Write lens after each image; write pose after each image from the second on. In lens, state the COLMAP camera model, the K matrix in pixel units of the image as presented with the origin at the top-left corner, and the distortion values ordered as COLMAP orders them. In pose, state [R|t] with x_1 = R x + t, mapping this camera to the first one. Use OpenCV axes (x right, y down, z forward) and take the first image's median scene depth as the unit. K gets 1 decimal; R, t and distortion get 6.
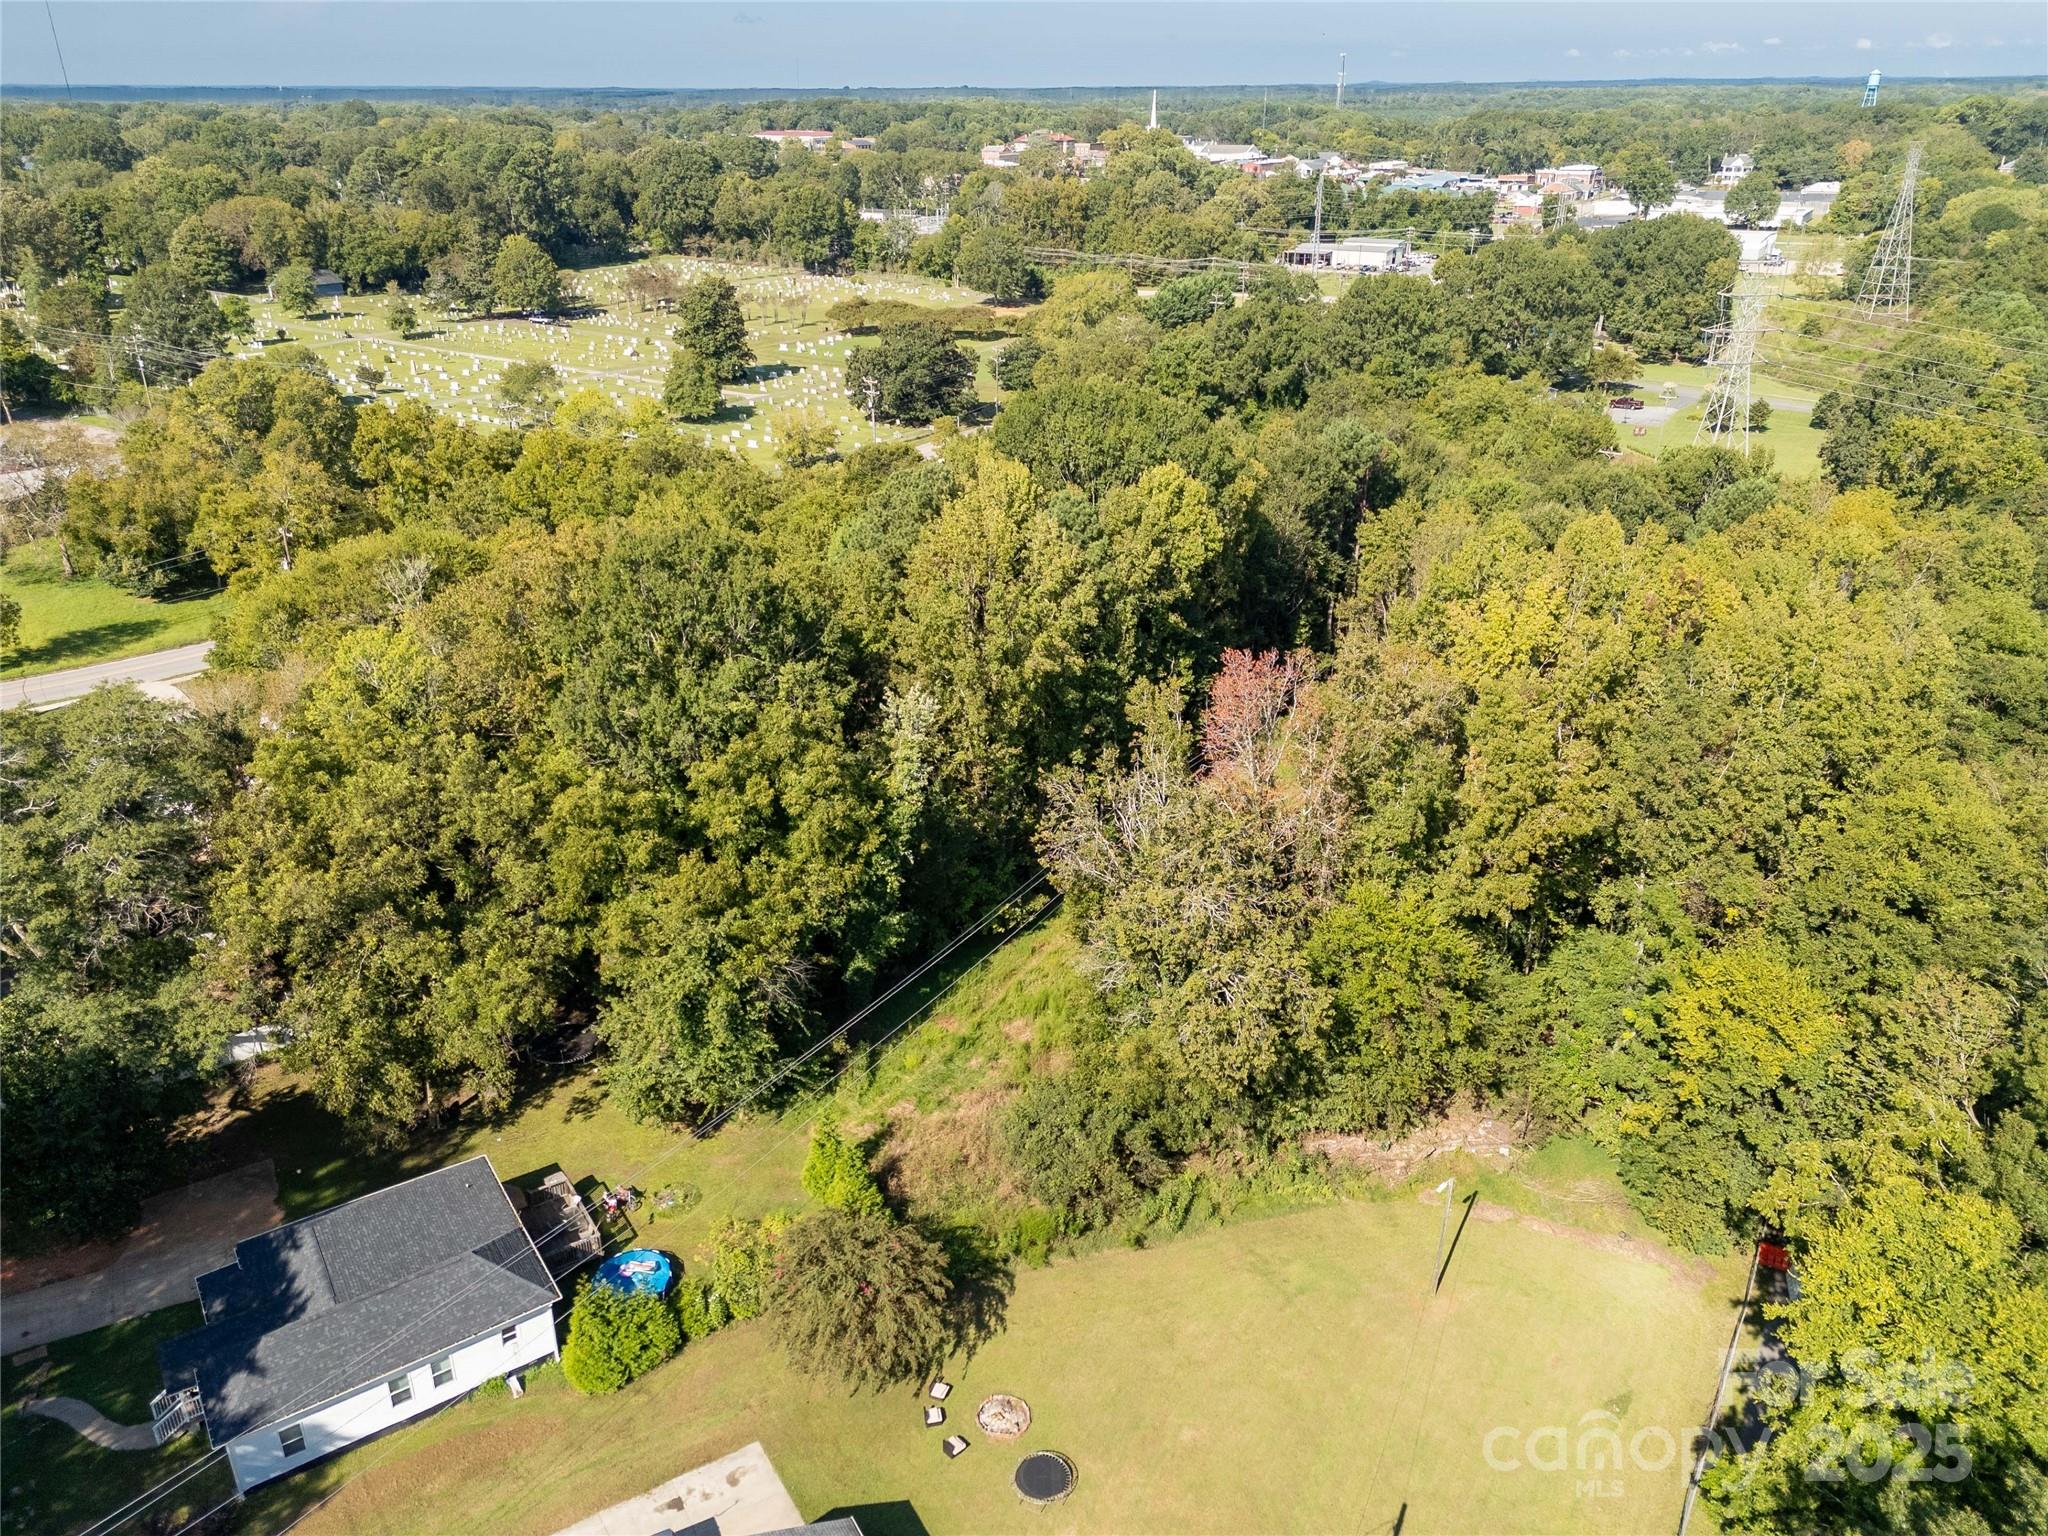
lens RADIAL K [[1439.7, 0, 1020.7], [0, 1439.7, 767.8], [0, 0, 1]] dist [0.063215, -0.033427]
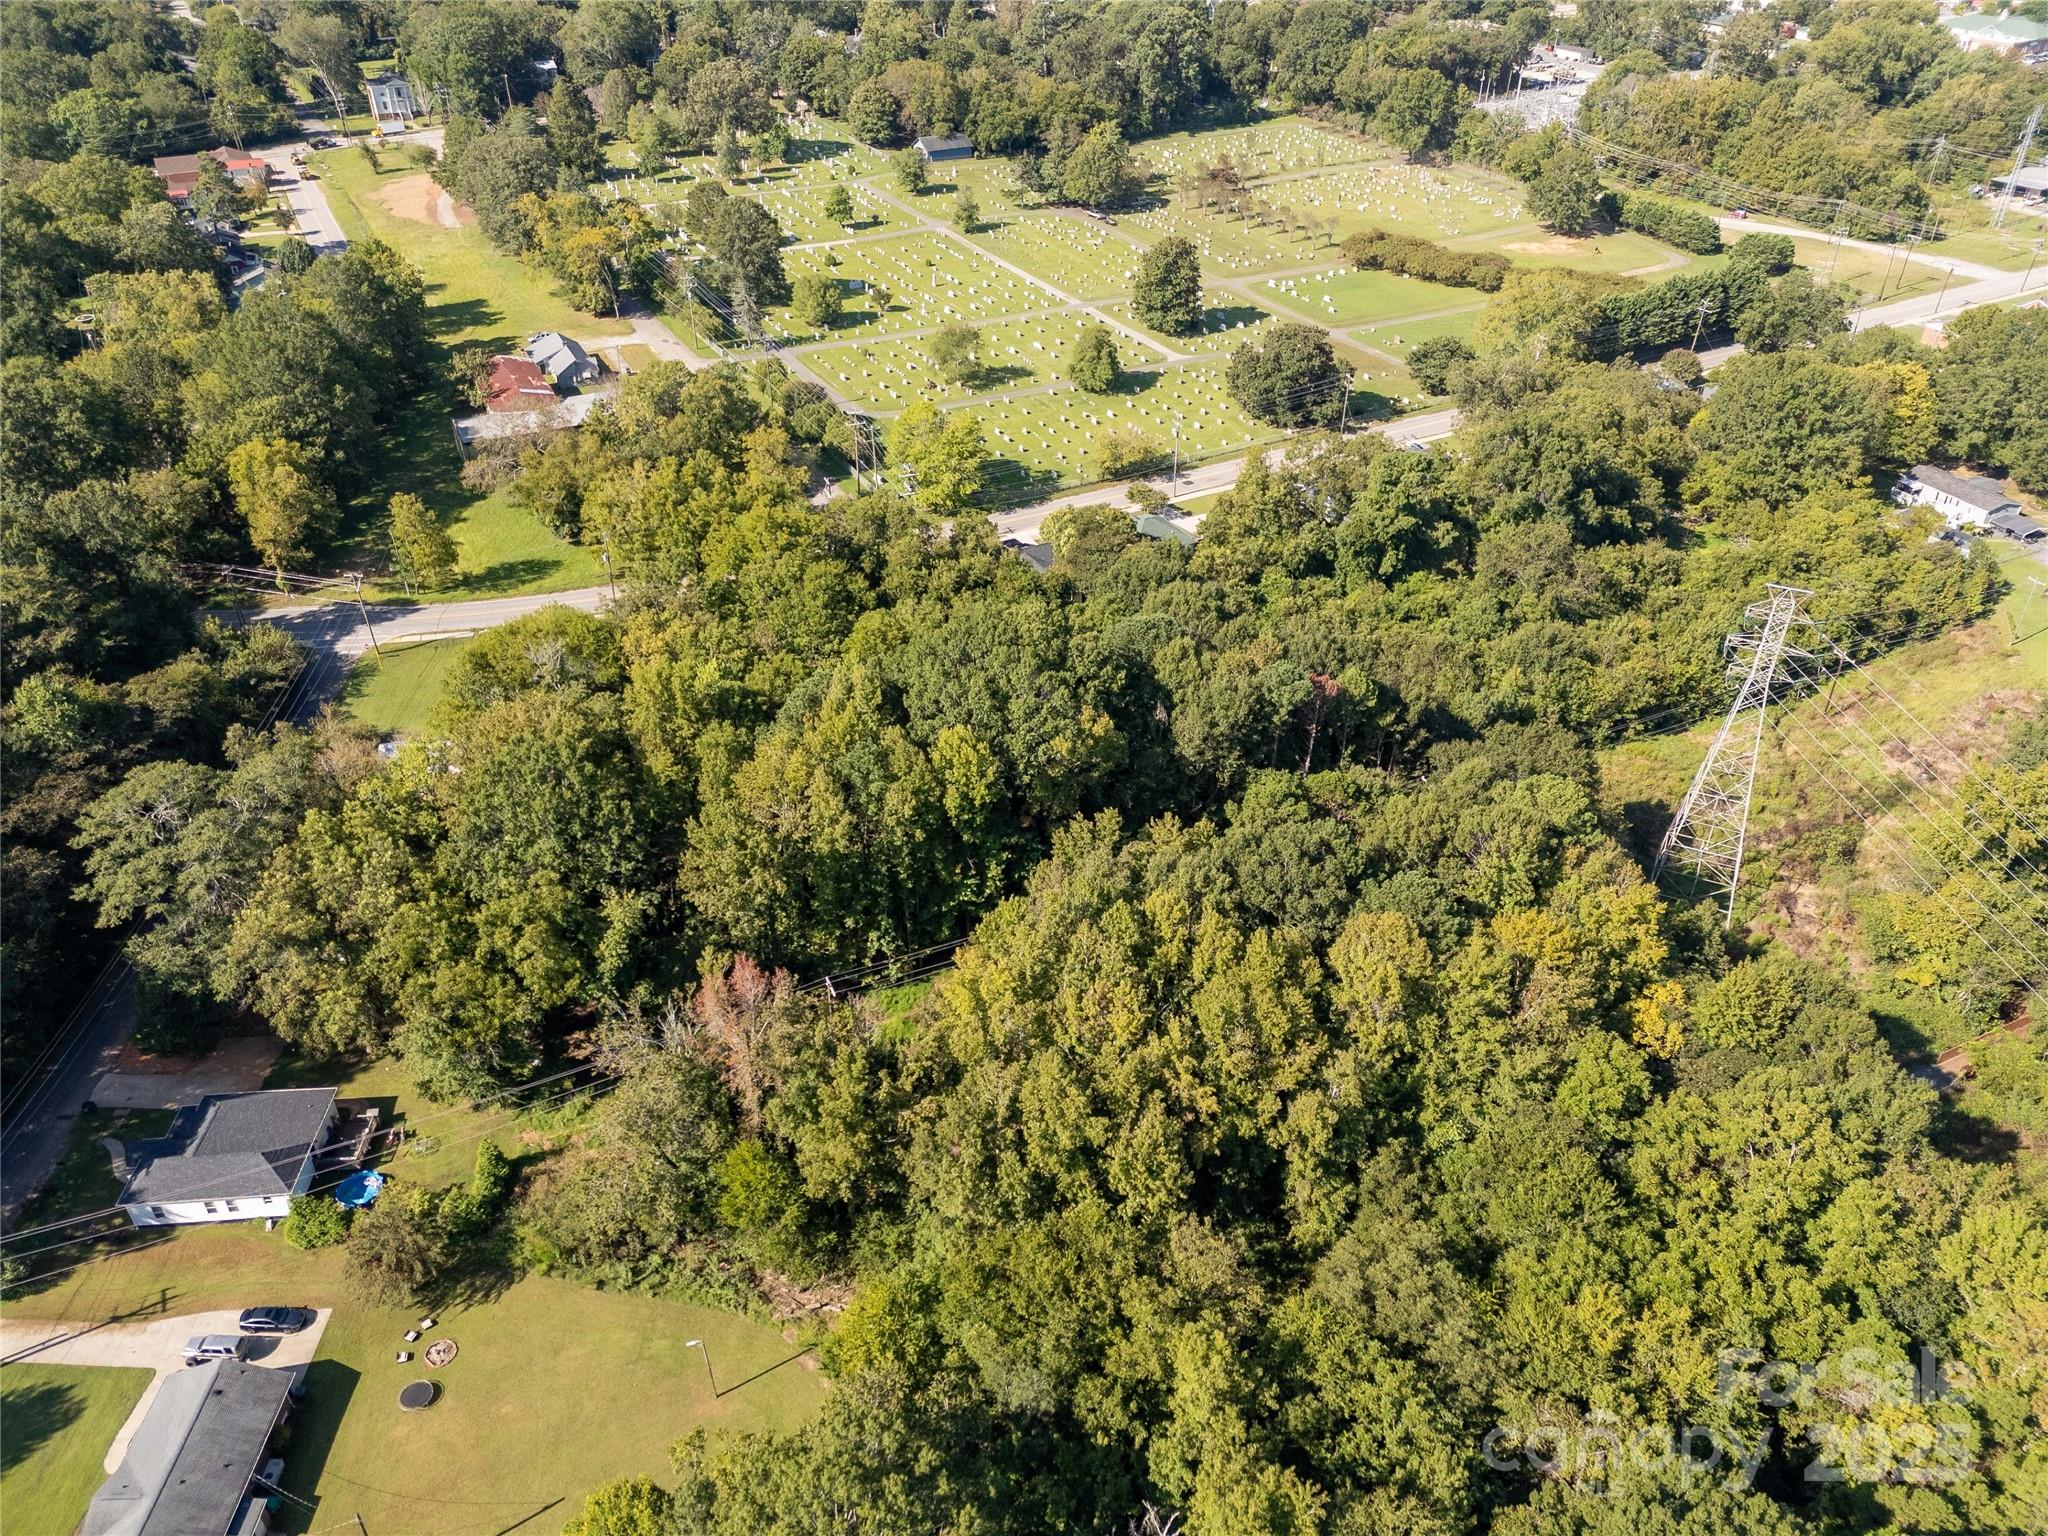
lens RADIAL K [[1439.7, 0, 1030.1], [0, 1439.7, 770.4], [0, 0, 1]] dist [0.063215, -0.033427]
pose [[0.876091, 0.271269, -0.398595, 0.227382], [-0.207723, 0.958412, 0.195696, -0.145955], [0.435105, -0.088650, 0.896005, -0.042818]]
